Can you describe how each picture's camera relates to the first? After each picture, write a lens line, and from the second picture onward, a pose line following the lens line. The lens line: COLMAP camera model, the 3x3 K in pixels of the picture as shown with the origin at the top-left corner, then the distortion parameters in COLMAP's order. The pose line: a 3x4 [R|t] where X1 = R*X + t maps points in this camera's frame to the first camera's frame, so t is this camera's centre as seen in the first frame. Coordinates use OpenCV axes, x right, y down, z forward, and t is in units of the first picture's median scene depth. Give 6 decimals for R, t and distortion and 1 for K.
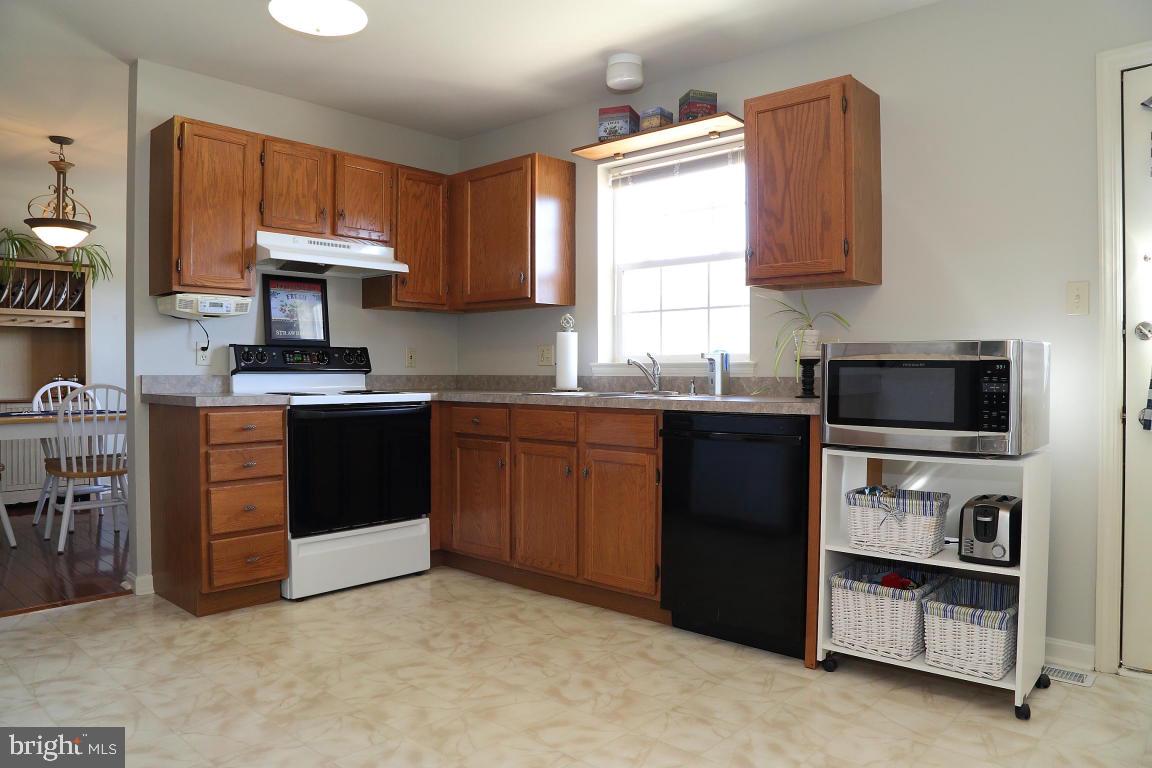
lens RADIAL K [[799.0, 0, 571.2], [0, 799.0, 382.0], [0, 0, 1]] dist [-0.110654, 0.054617]
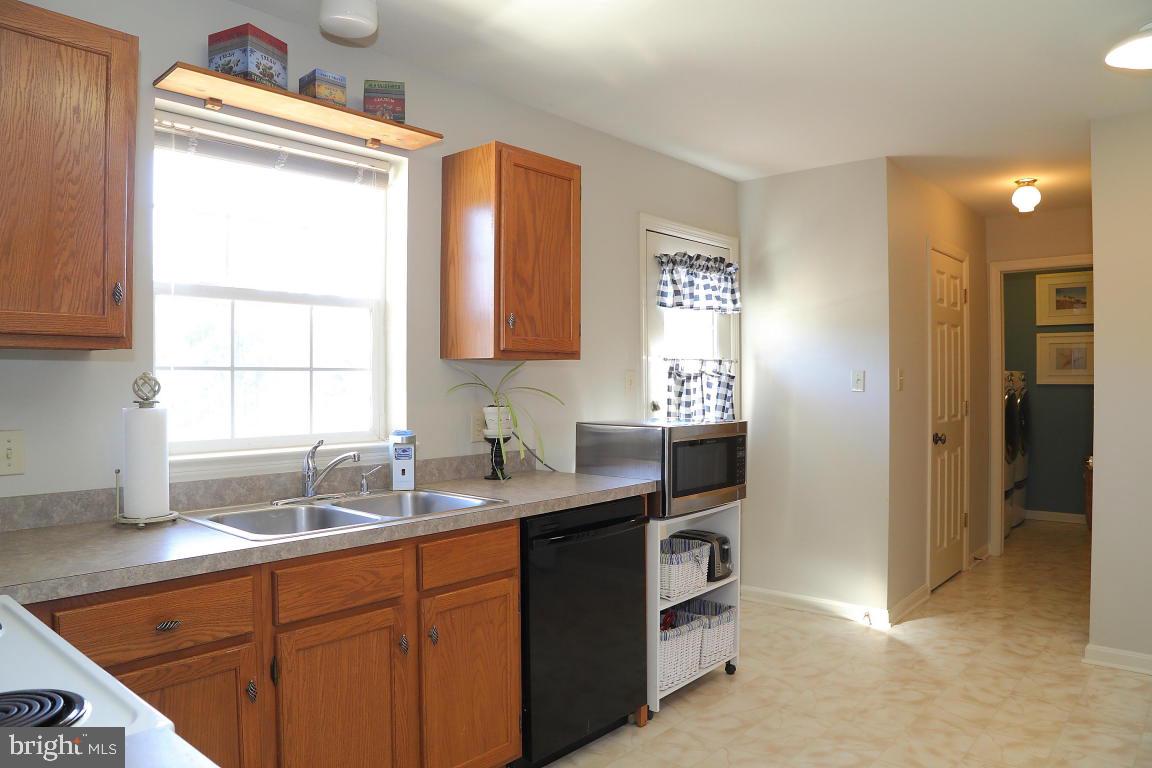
lens RADIAL K [[799.0, 0, 579.4], [0, 799.0, 383.8], [0, 0, 1]] dist [-0.110654, 0.054617]
pose [[-0.023573, -0.005734, 0.999706, -0.566944], [0.016784, 0.999840, 0.006131, -0.084241], [-0.999581, 0.016924, -0.023473, 0.814303]]
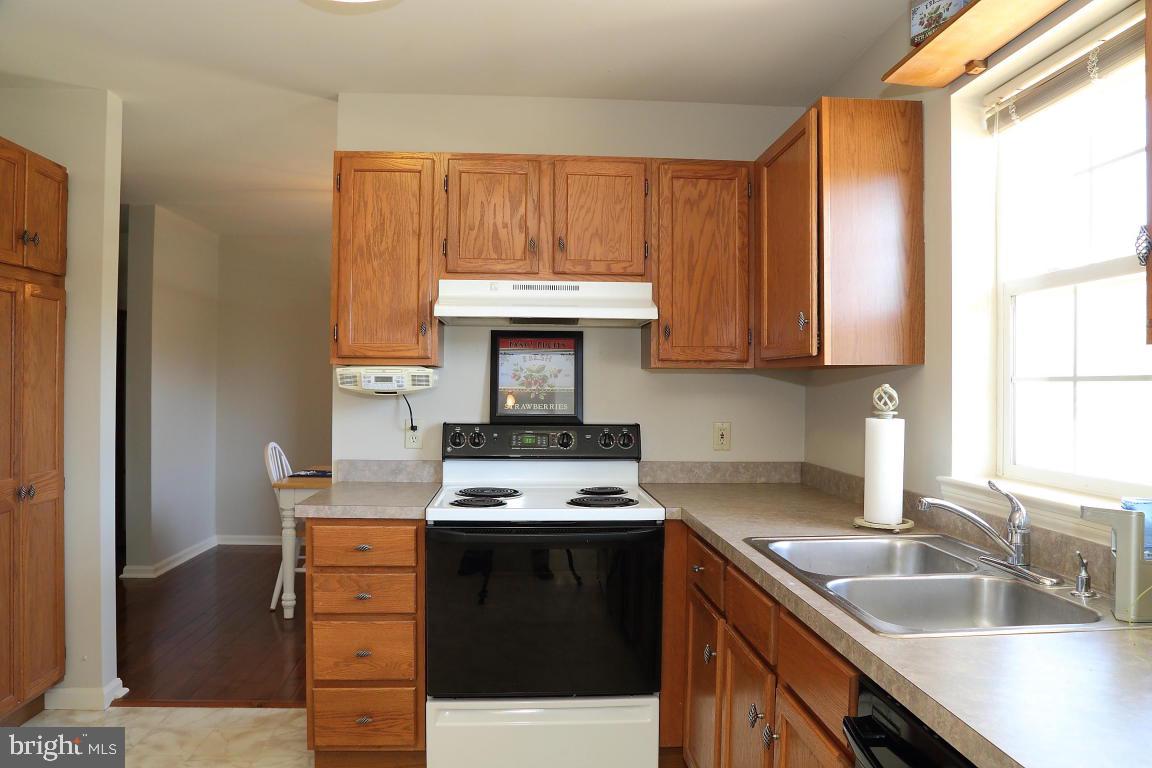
lens RADIAL K [[799.0, 0, 580.8], [0, 799.0, 389.1], [0, 0, 1]] dist [-0.110654, 0.054617]
pose [[0.727501, 0.009203, -0.686045, 0.232083], [-0.016726, 0.999851, -0.004324, -0.084519], [0.685903, 0.014621, 0.727546, 0.526796]]
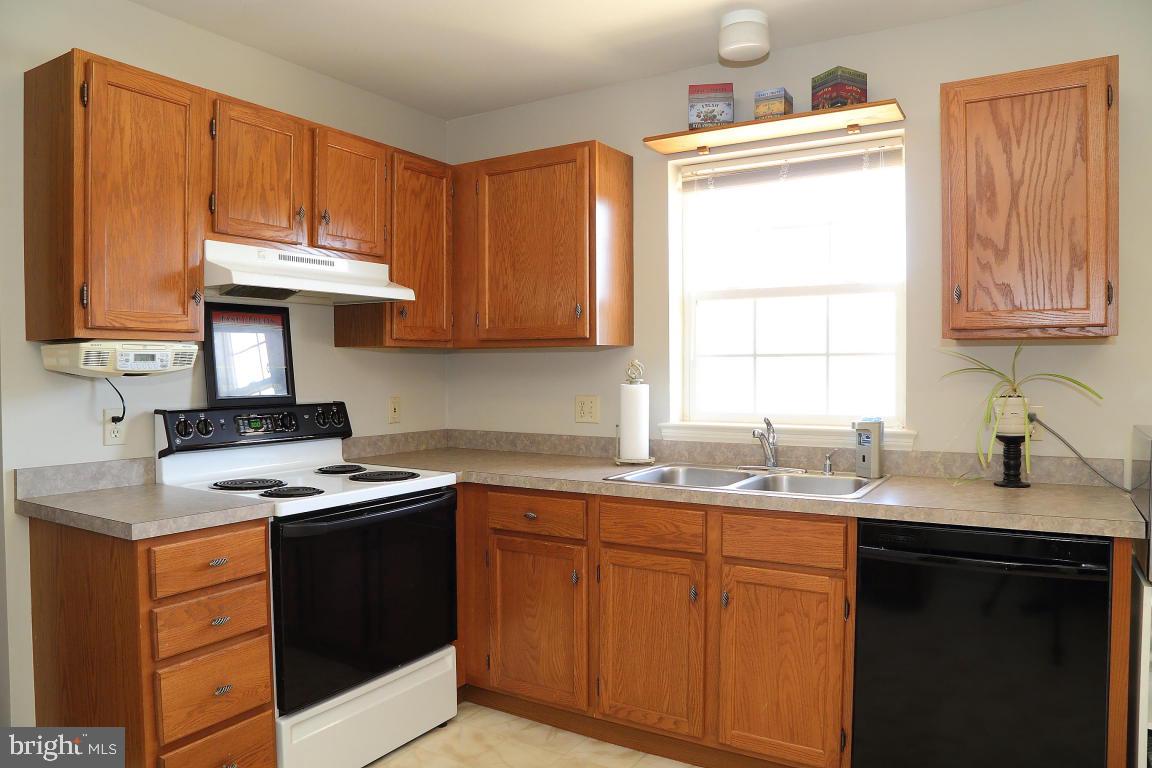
lens RADIAL K [[799.0, 0, 575.6], [0, 799.0, 383.6], [0, 0, 1]] dist [-0.110654, 0.054617]
pose [[0.982884, -0.008446, 0.184030, -0.218215], [0.007200, 0.999946, 0.007439, -0.076162], [-0.184083, -0.005987, 0.982892, 0.307754]]
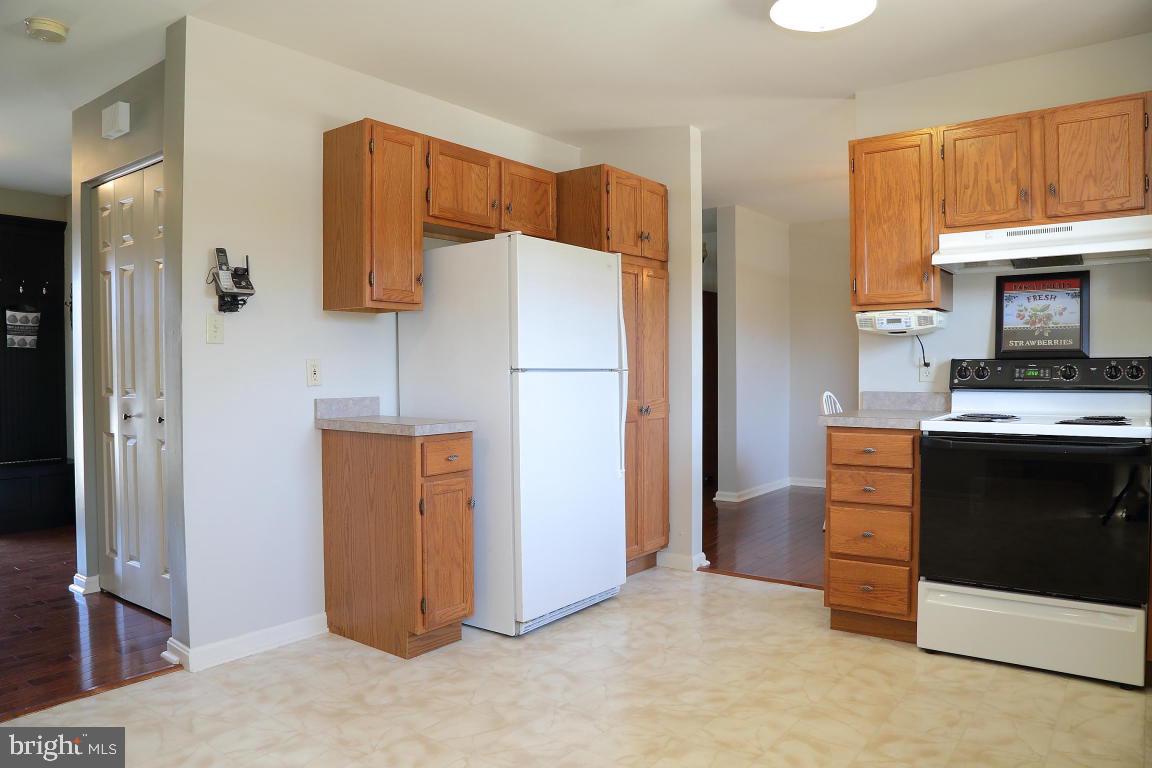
lens RADIAL K [[799.0, 0, 578.5], [0, 799.0, 384.4], [0, 0, 1]] dist [-0.110654, 0.054617]
pose [[0.089650, 0.016278, -0.995840, 0.456789], [-0.004462, 0.999863, 0.015943, -0.032486], [0.995963, 0.003014, 0.089711, 0.500990]]
